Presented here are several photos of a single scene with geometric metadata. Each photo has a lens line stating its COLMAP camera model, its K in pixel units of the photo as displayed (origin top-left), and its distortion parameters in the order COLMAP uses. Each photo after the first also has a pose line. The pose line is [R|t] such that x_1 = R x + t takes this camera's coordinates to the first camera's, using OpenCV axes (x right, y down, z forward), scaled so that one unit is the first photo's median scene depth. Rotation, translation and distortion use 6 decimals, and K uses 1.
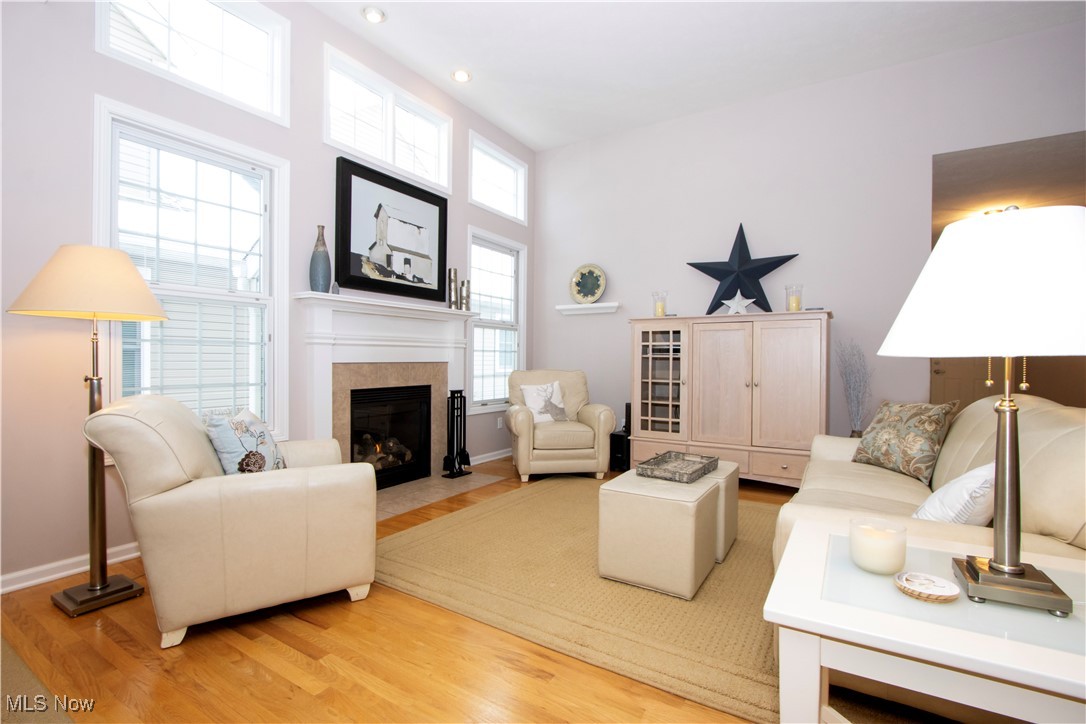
lens RADIAL K [[499.9, 0, 540.1], [0, 499.9, 362.2], [0, 0, 1]] dist [-0.013659, -0.000111]
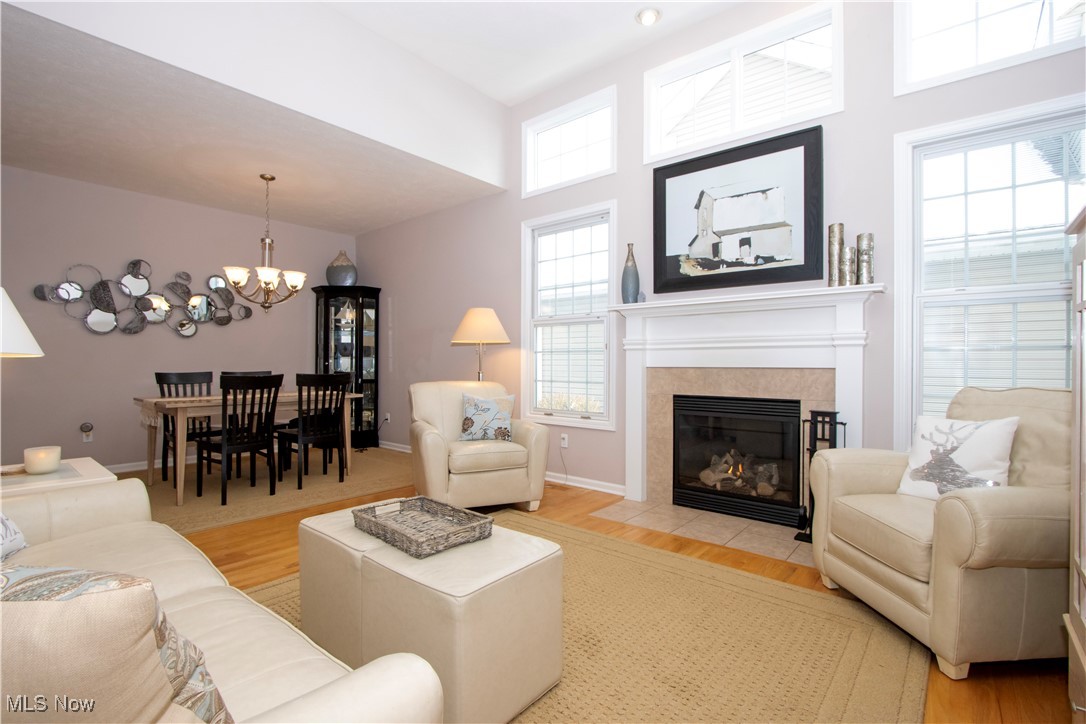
lens RADIAL K [[499.9, 0, 540.1], [0, 499.9, 362.2], [0, 0, 1]] dist [-0.013659, -0.000111]
pose [[-0.136056, -0.007653, -0.990672, 0.540198], [-0.012258, 0.999907, -0.006041, 0.000398], [0.990625, 0.011322, -0.136137, 0.743426]]
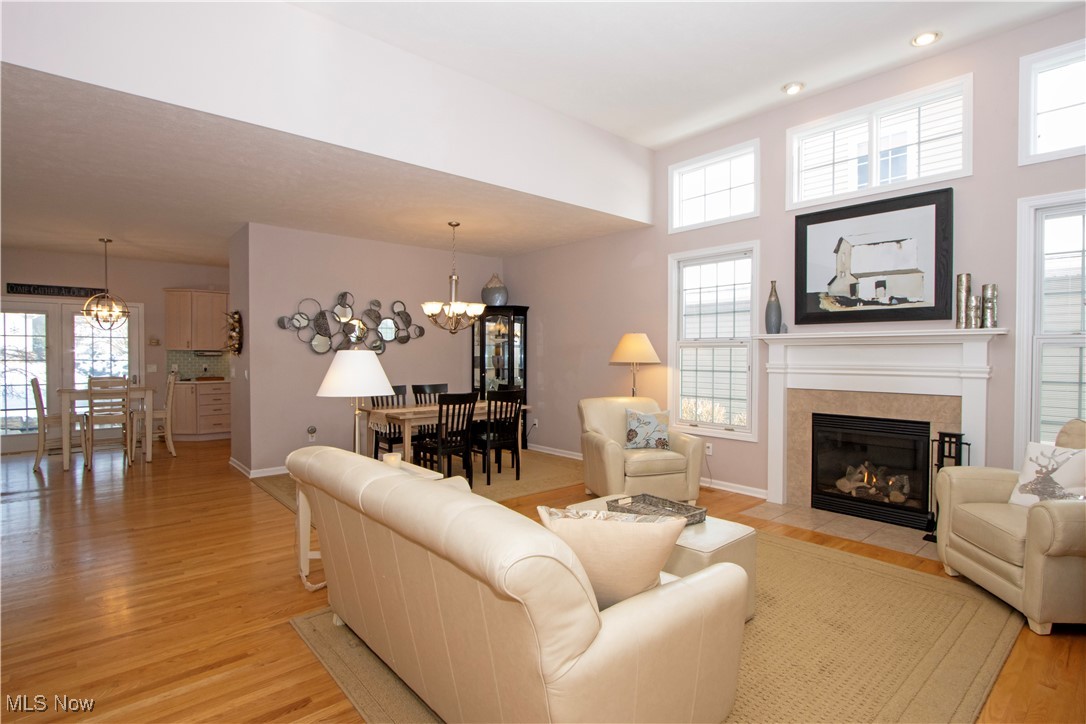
lens RADIAL K [[538.8, 0, 562.1], [0, 538.8, 361.7], [0, 0, 1]] dist [-0.013310, -0.000009]
pose [[-0.266792, 0.008158, -0.963720, 0.811321], [-0.011721, 0.999863, 0.011708, -0.058714], [0.963683, 0.014420, -0.266660, 0.659757]]
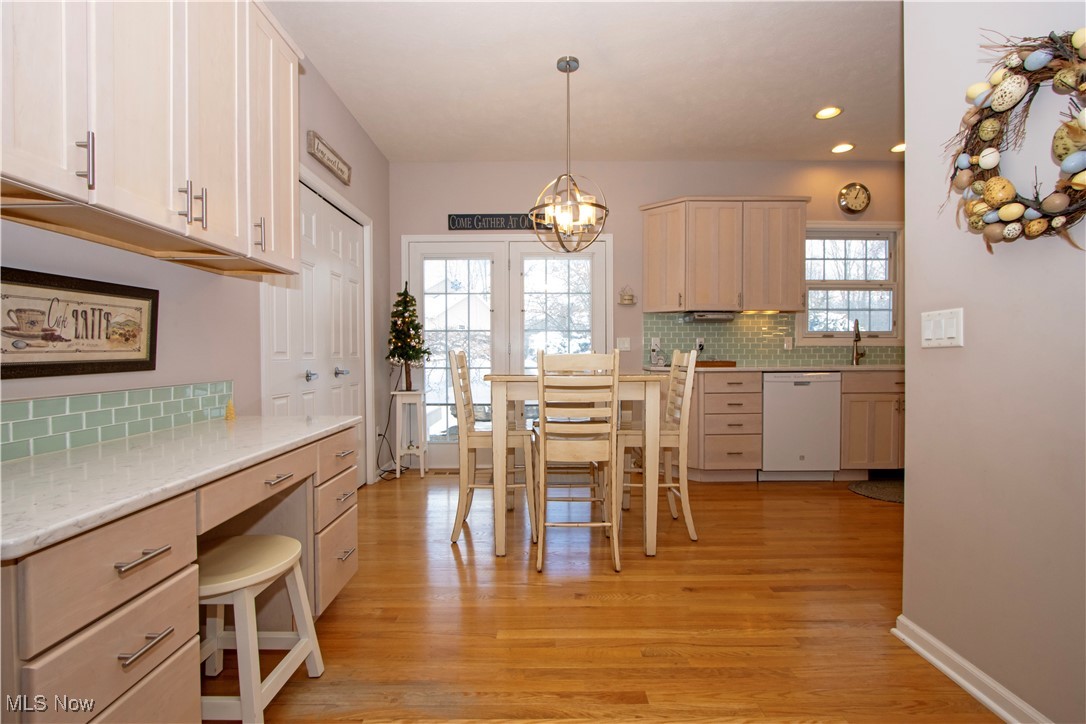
lens RADIAL K [[499.9, 0, 540.1], [0, 499.9, 362.2], [0, 0, 1]] dist [-0.013659, -0.000111]
pose [[-0.841079, 0.006410, -0.540874, 0.100492], [-0.006666, 0.999731, 0.022214, 0.016862], [0.540871, 0.022289, -0.840810, -0.433743]]
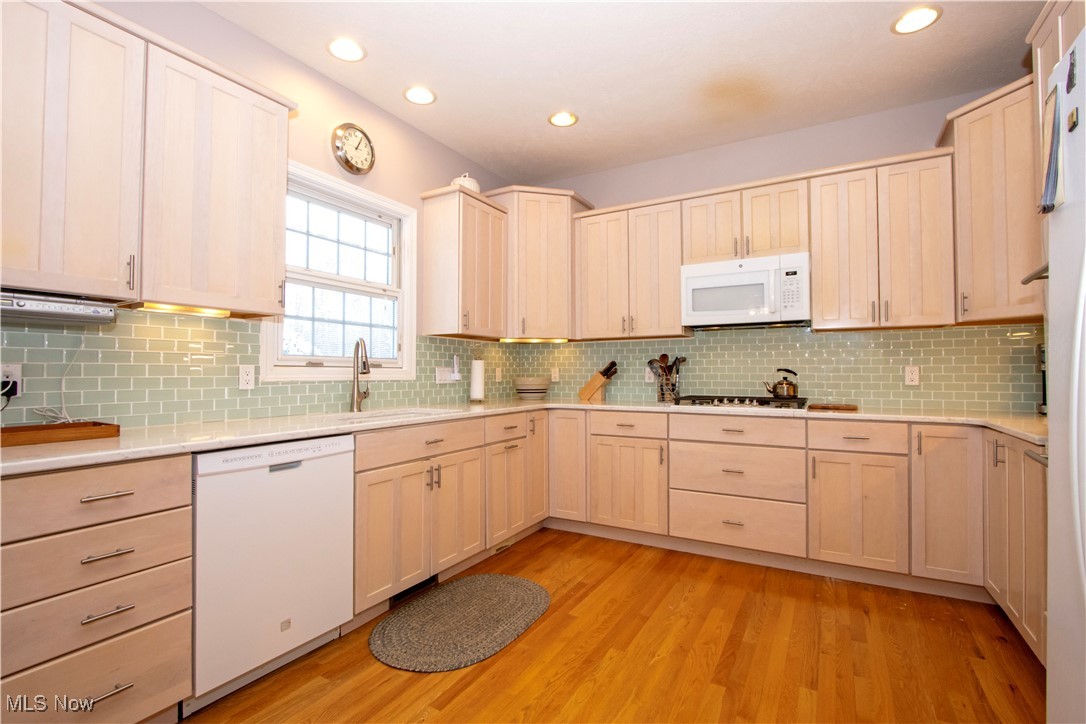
lens RADIAL K [[499.9, 0, 540.1], [0, 499.9, 362.2], [0, 0, 1]] dist [-0.013659, -0.000111]
pose [[0.039407, -0.025366, -0.998901, -0.336450], [-0.007746, 0.999640, -0.025690, -0.006756], [0.999193, 0.008750, 0.039196, -0.725494]]
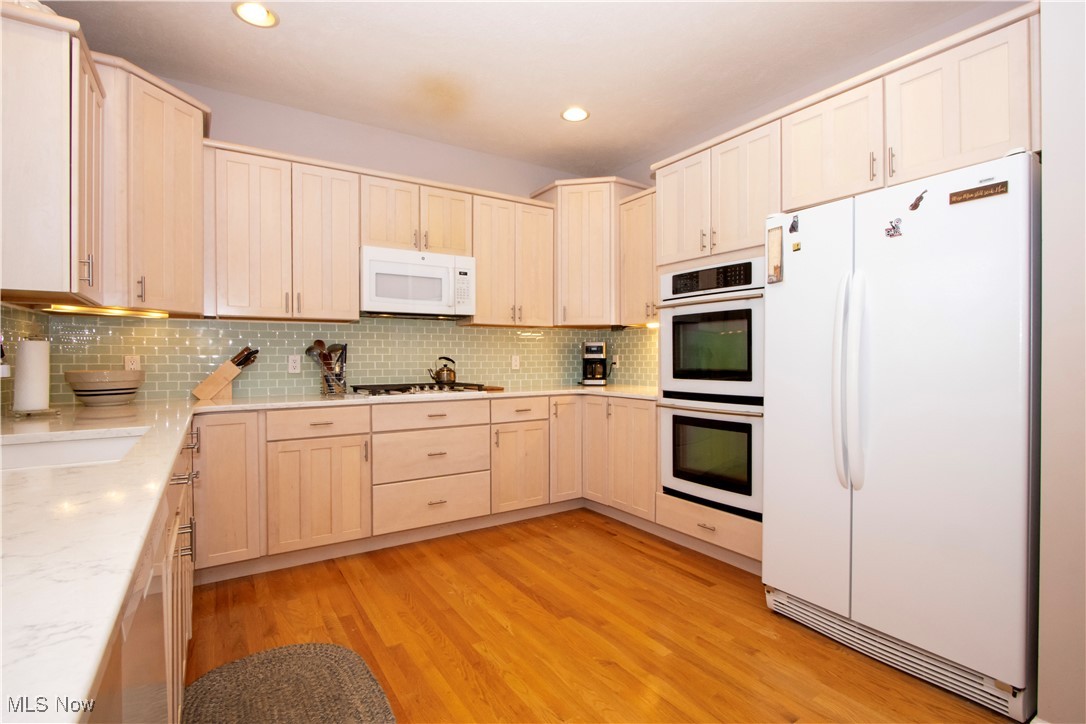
lens RADIAL K [[519.4, 0, 543.0], [0, 519.4, 362.0], [0, 0, 1]] dist [-0.011642, 0.000084]
pose [[0.913595, -0.008101, -0.406544, -0.445882], [0.006575, 0.999965, -0.005150, -0.005993], [0.406571, 0.002032, 0.913617, -0.884636]]
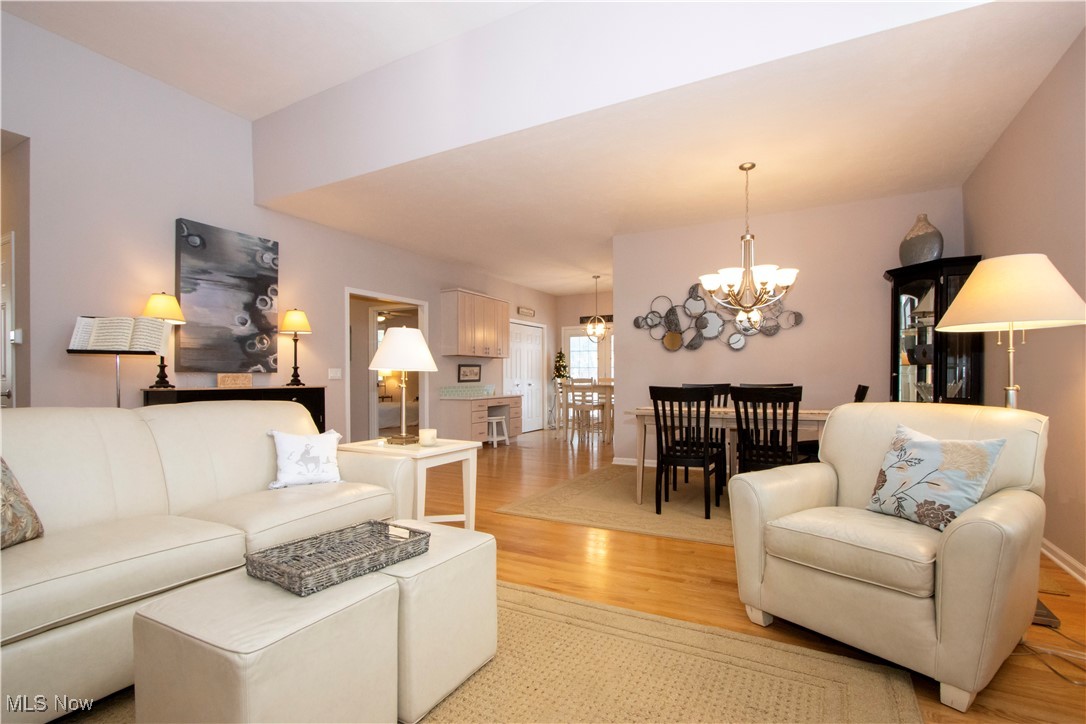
lens RADIAL K [[514.7, 0, 543.7], [0, 514.7, 379.4], [0, 0, 1]] dist [-0.001942, -0.000169]
pose [[-0.996890, -0.000472, -0.078801, 0.061515], [-0.001479, 0.999918, 0.012711, 0.000784], [0.078788, 0.012788, -0.996809, 0.959958]]
